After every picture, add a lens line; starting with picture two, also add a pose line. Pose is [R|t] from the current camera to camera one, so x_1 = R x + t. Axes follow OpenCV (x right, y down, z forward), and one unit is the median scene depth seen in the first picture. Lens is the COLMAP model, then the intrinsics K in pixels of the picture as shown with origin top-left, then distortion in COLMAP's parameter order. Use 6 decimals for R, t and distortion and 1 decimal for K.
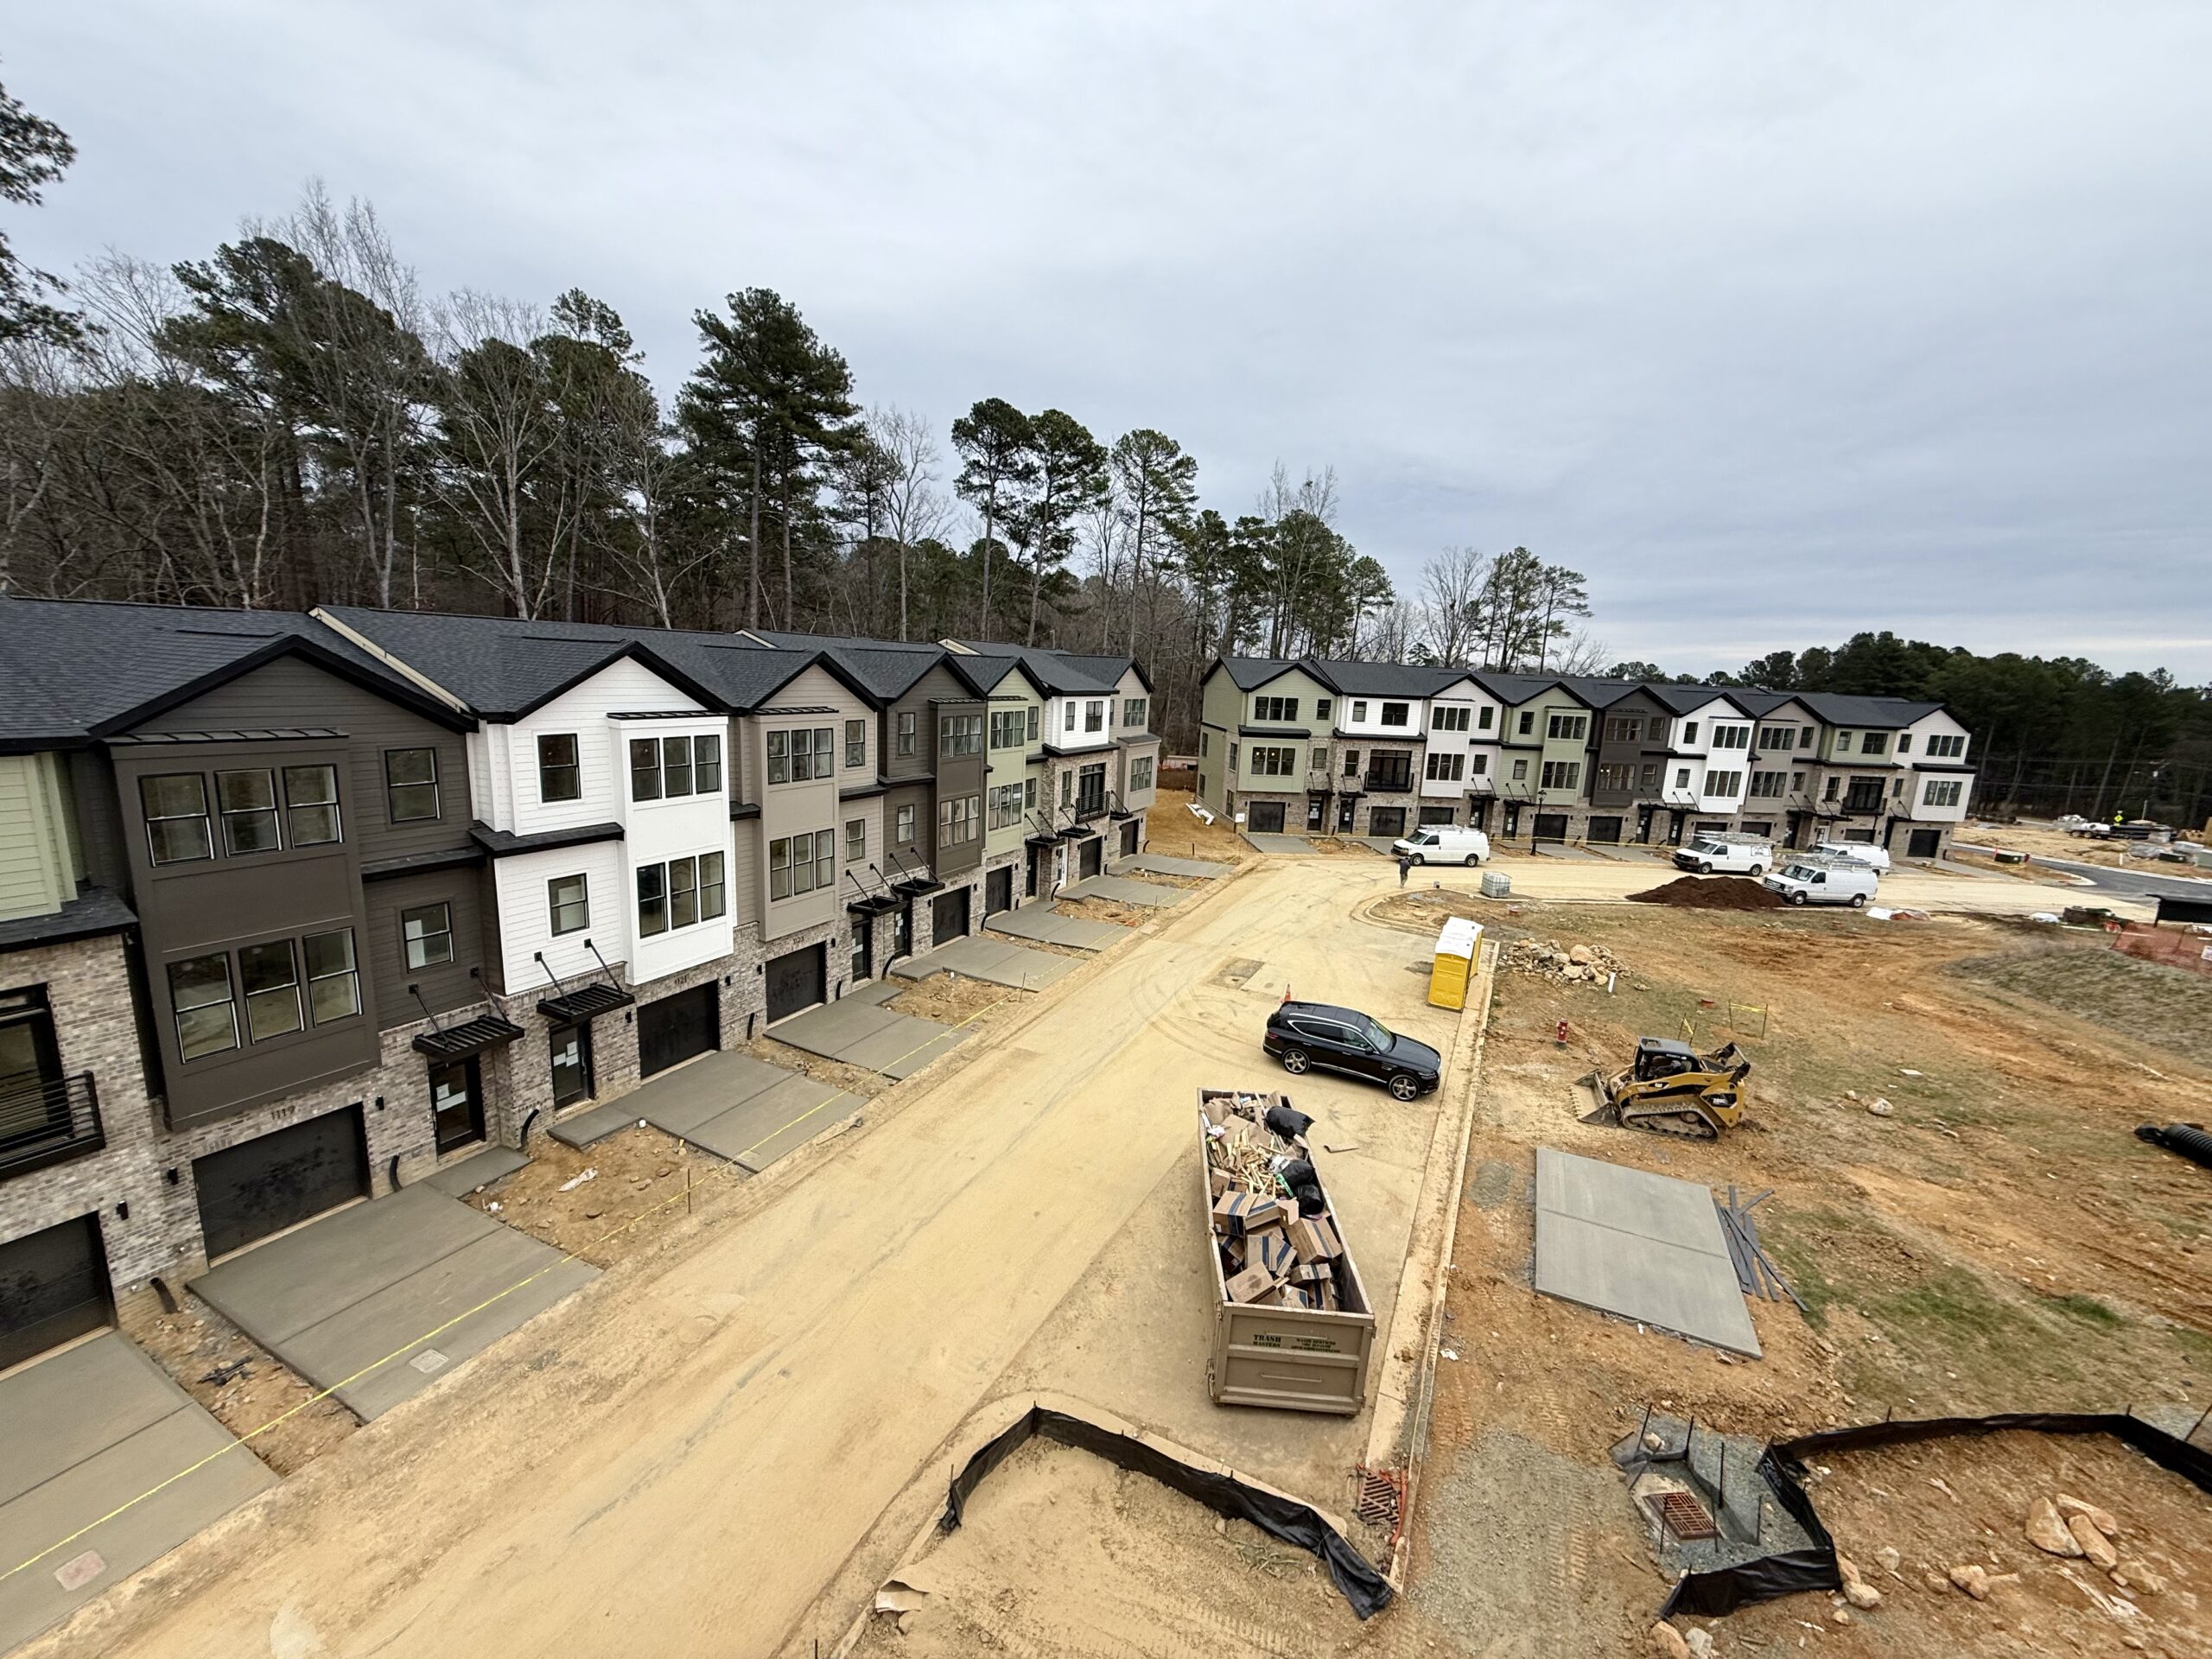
lens RADIAL K [[888.3, 0, 1091.9], [0, 888.3, 845.1], [0, 0, 1]] dist [-0.001426, 0.000240]
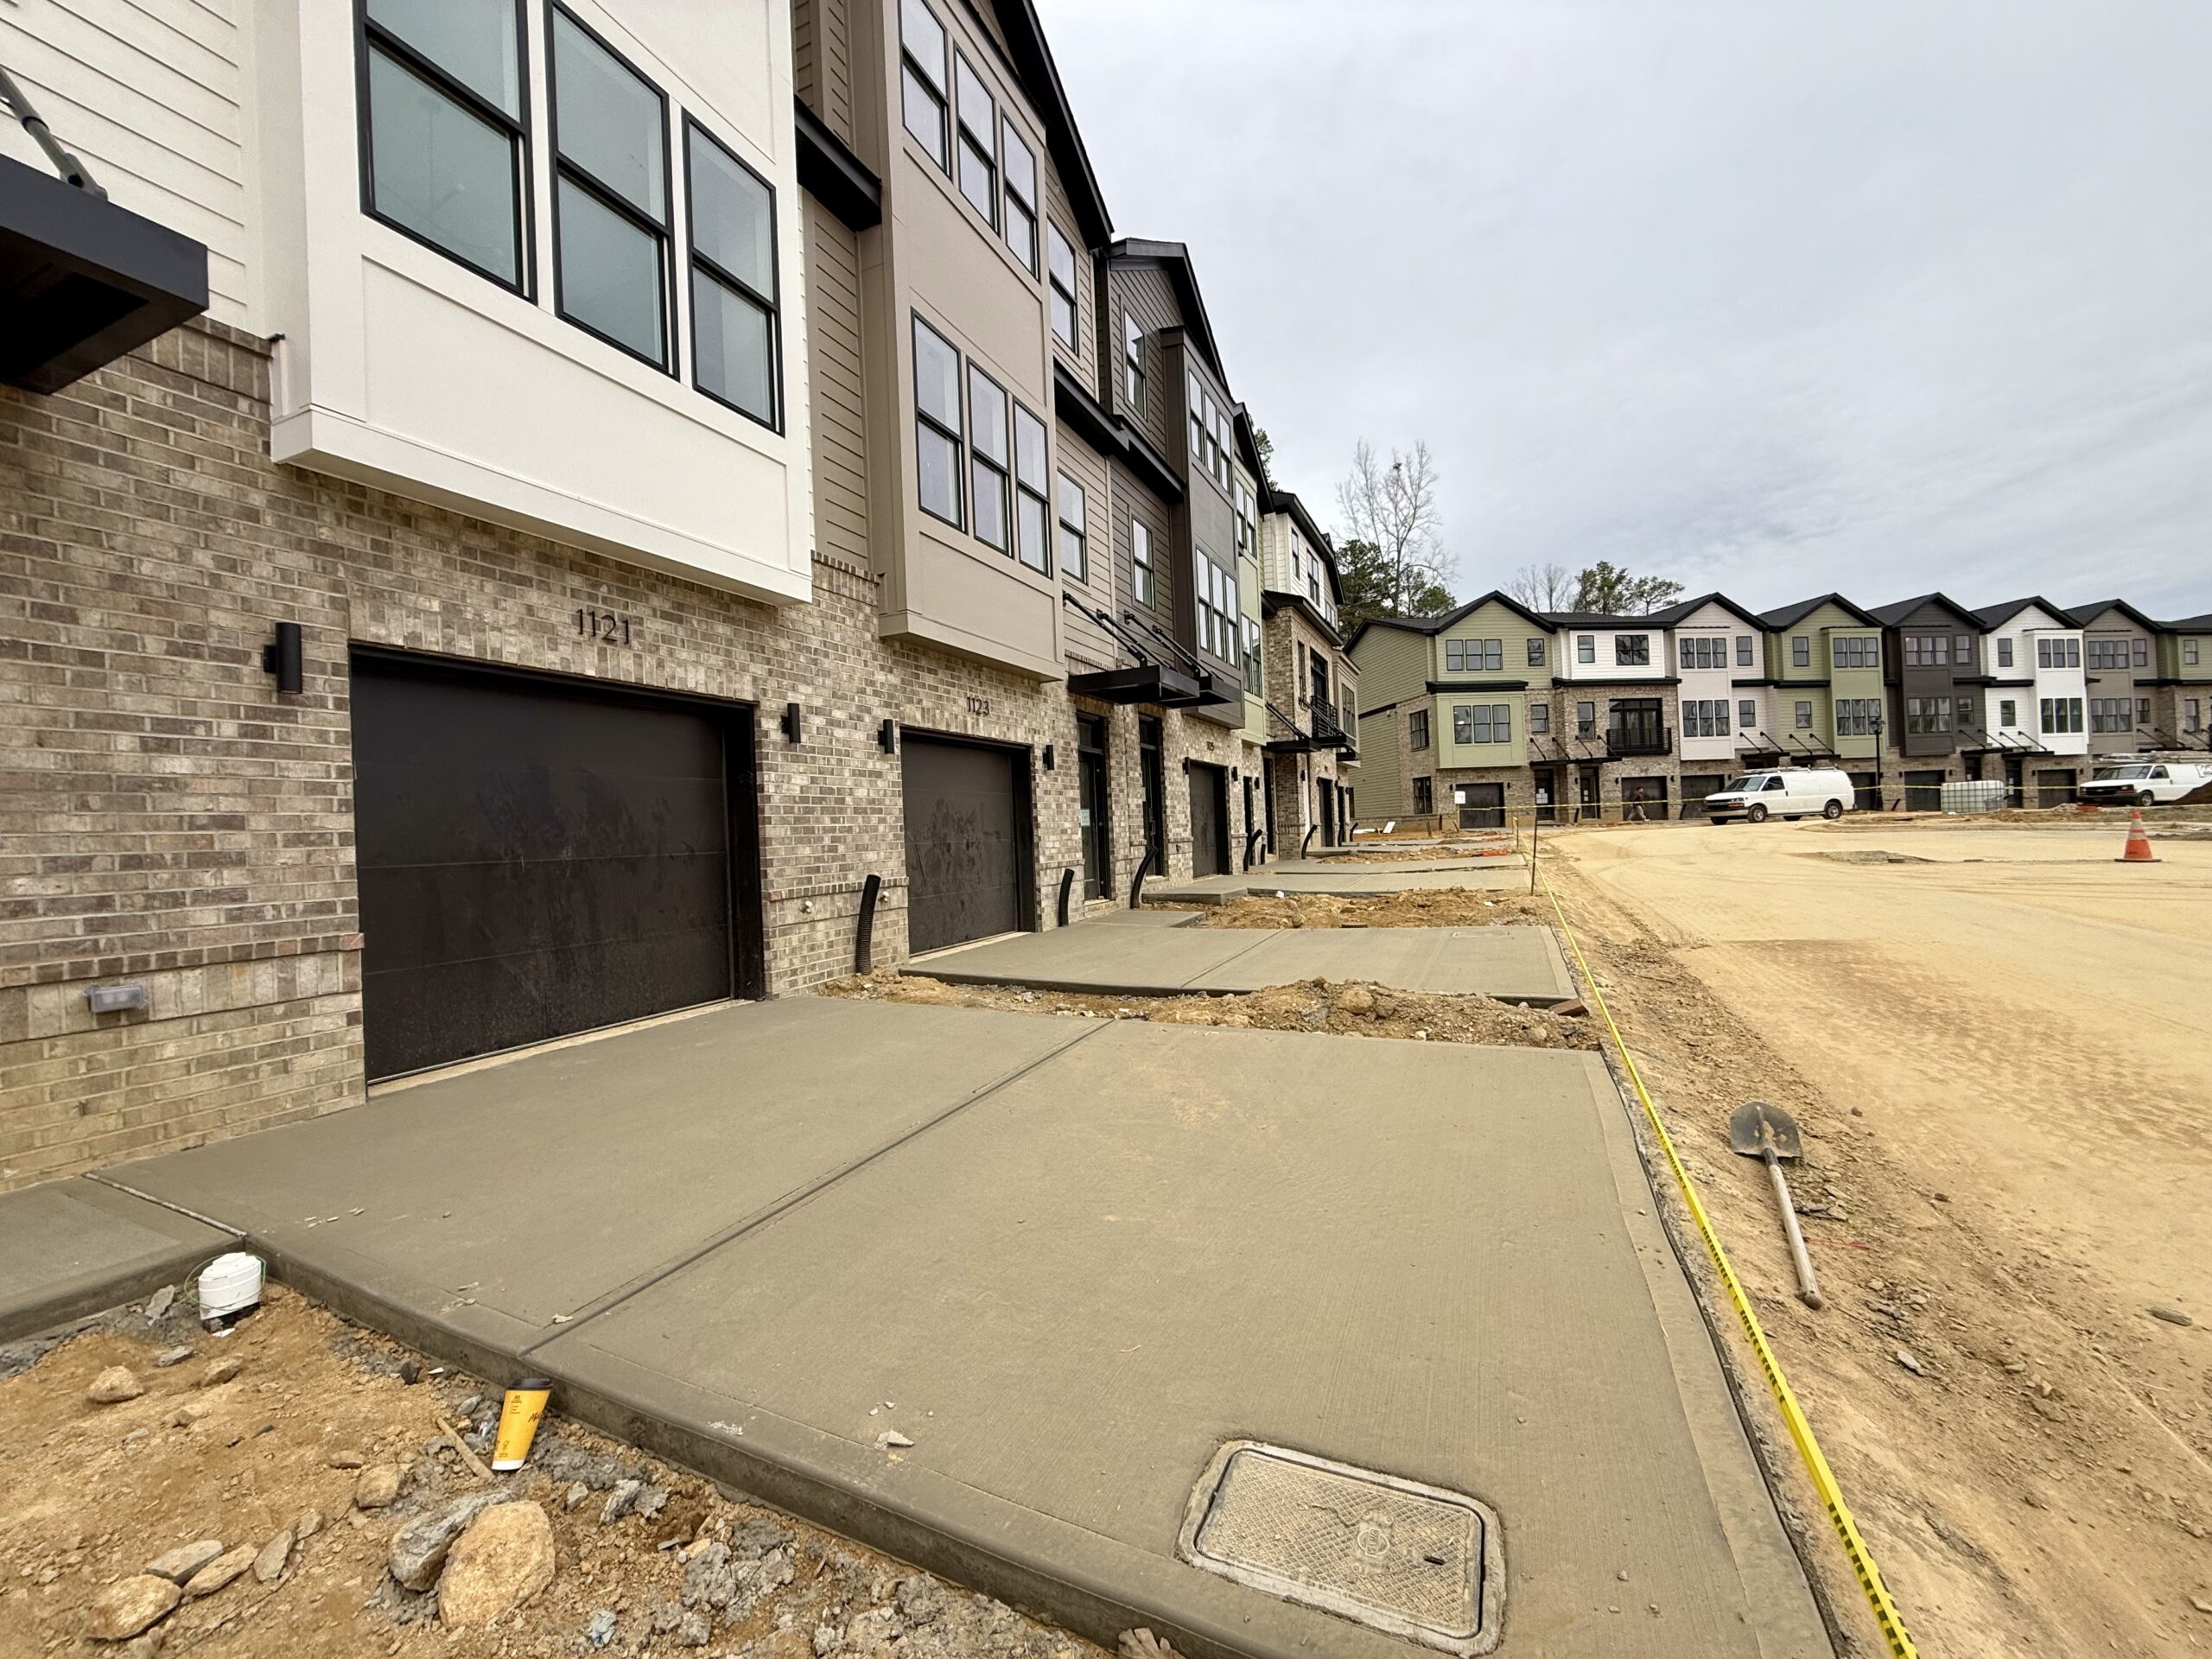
lens RADIAL K [[888.3, 0, 1093.0], [0, 888.3, 837.1], [0, 0, 1]] dist [-0.001426, 0.000240]
pose [[0.995515, -0.088143, 0.034373, -0.141312], [0.093195, 0.976191, -0.195870, 0.105378], [-0.016290, 0.198195, 0.980027, 0.316724]]
